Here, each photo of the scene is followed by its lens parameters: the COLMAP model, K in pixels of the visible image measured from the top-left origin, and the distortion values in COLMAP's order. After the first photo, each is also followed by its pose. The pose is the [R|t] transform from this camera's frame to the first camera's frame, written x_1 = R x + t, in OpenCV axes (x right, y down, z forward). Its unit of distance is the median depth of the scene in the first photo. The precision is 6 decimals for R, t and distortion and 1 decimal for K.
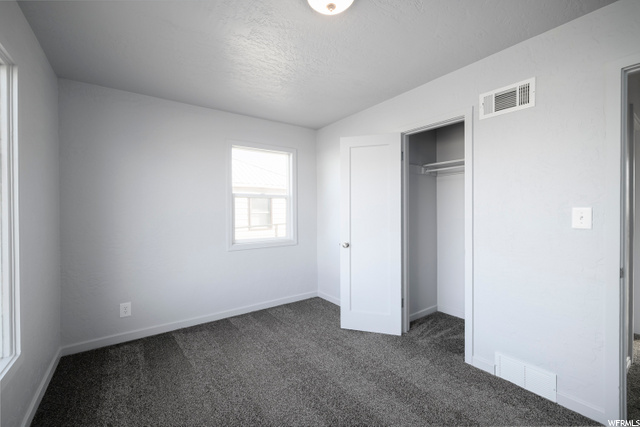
lens RADIAL K [[270.6, 0, 319.8], [0, 270.6, 208.5], [0, 0, 1]] dist [0.001323, 0.000199]
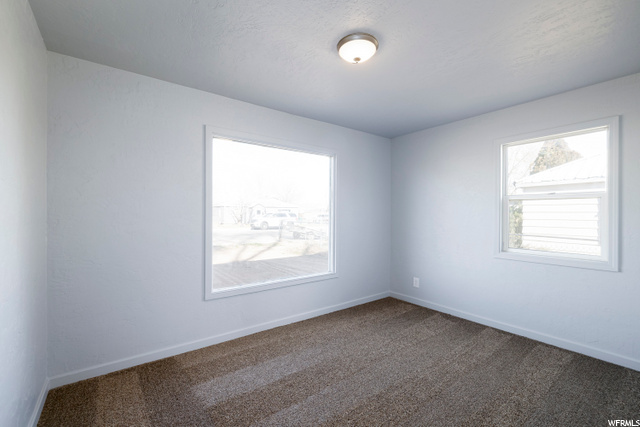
lens RADIAL K [[276.1, 0, 320.0], [0, 276.1, 213.5], [0, 0, 1]] dist [0.000091, 0.000007]
pose [[0.011657, -0.004851, -0.999920, 0.713037], [-0.005112, 0.999975, -0.004911, 0.012573], [0.999919, 0.005169, 0.011632, 0.436107]]
